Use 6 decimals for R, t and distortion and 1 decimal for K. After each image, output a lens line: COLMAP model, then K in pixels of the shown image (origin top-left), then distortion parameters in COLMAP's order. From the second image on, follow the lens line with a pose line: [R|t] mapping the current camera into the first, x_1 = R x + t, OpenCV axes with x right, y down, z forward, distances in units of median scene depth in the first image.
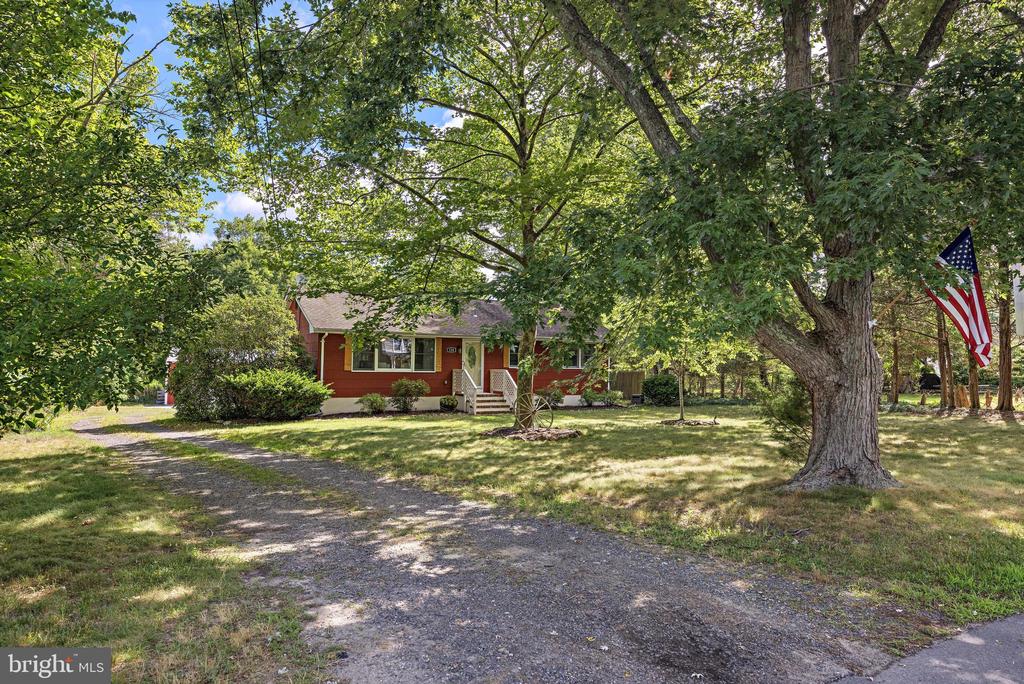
lens RADIAL K [[648.4, 0, 512.0], [0, 648.4, 342.0], [0, 0, 1]] dist [-0.004098, -0.000634]
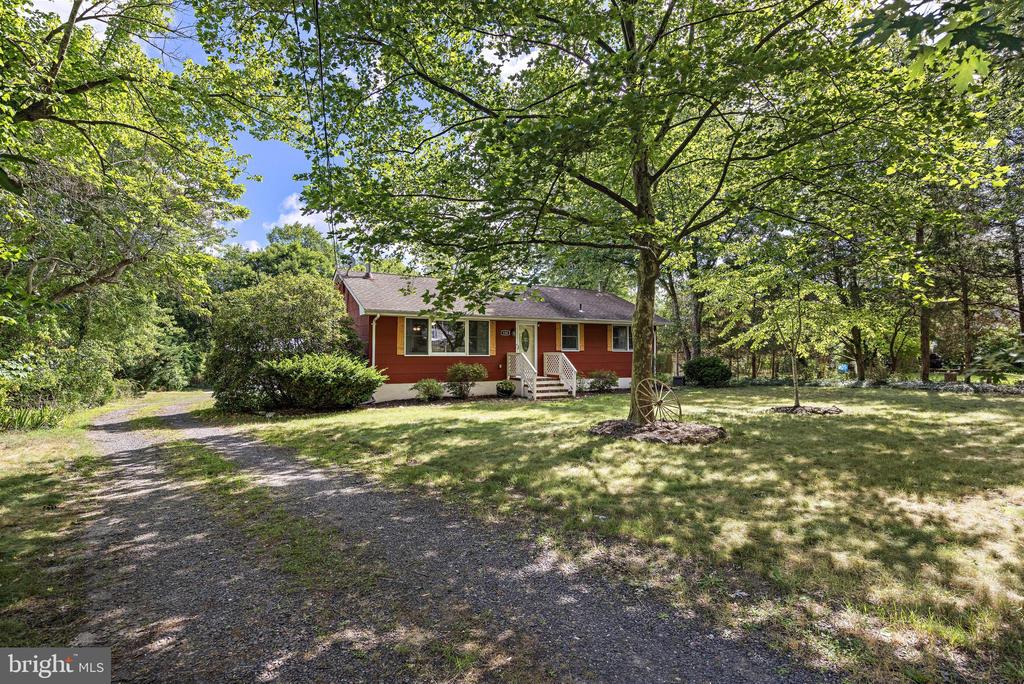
lens RADIAL K [[512.1, 0, 512.0], [0, 512.1, 342.0], [0, 0, 1]] dist [0.004483, 0.000547]
pose [[0.999932, -0.010604, 0.004831, -0.097288], [0.010529, 0.999826, 0.015373, 0.015997], [-0.004993, -0.015321, 0.999870, 0.261008]]
